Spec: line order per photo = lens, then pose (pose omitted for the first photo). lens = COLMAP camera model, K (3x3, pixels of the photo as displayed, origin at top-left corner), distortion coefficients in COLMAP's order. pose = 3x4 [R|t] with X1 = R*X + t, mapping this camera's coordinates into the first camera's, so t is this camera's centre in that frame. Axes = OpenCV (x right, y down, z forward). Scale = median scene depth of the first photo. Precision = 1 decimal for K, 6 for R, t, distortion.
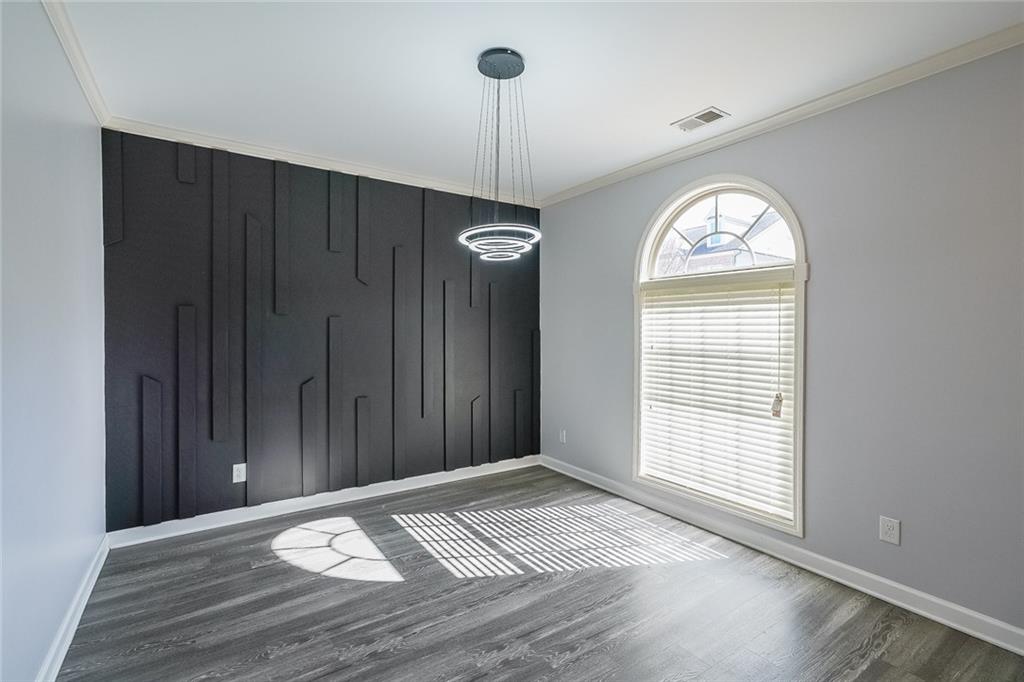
lens RADIAL K [[470.9, 0, 511.7], [0, 470.9, 336.1], [0, 0, 1]] dist [-0.004199, 0.009349]
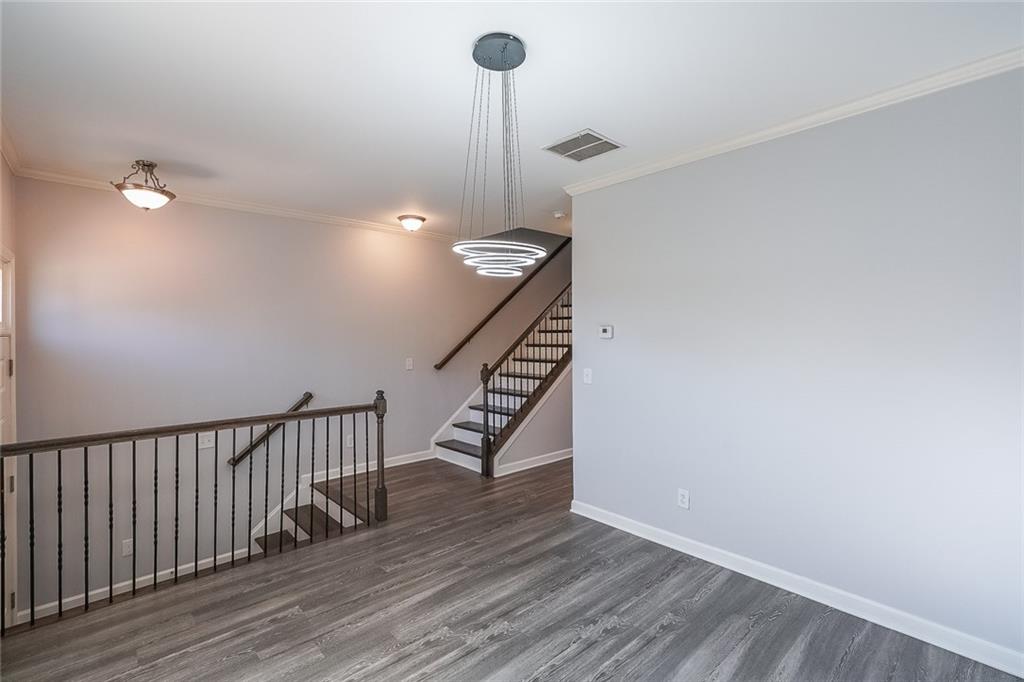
lens RADIAL K [[468.3, 0, 511.9], [0, 468.3, 336.6], [0, 0, 1]] dist [-0.002599, 0.000997]
pose [[-0.989752, 0.001266, -0.142794, 0.086029], [-0.000608, 0.999914, 0.013077, -0.077396], [0.142798, 0.013030, -0.989666, 2.060139]]
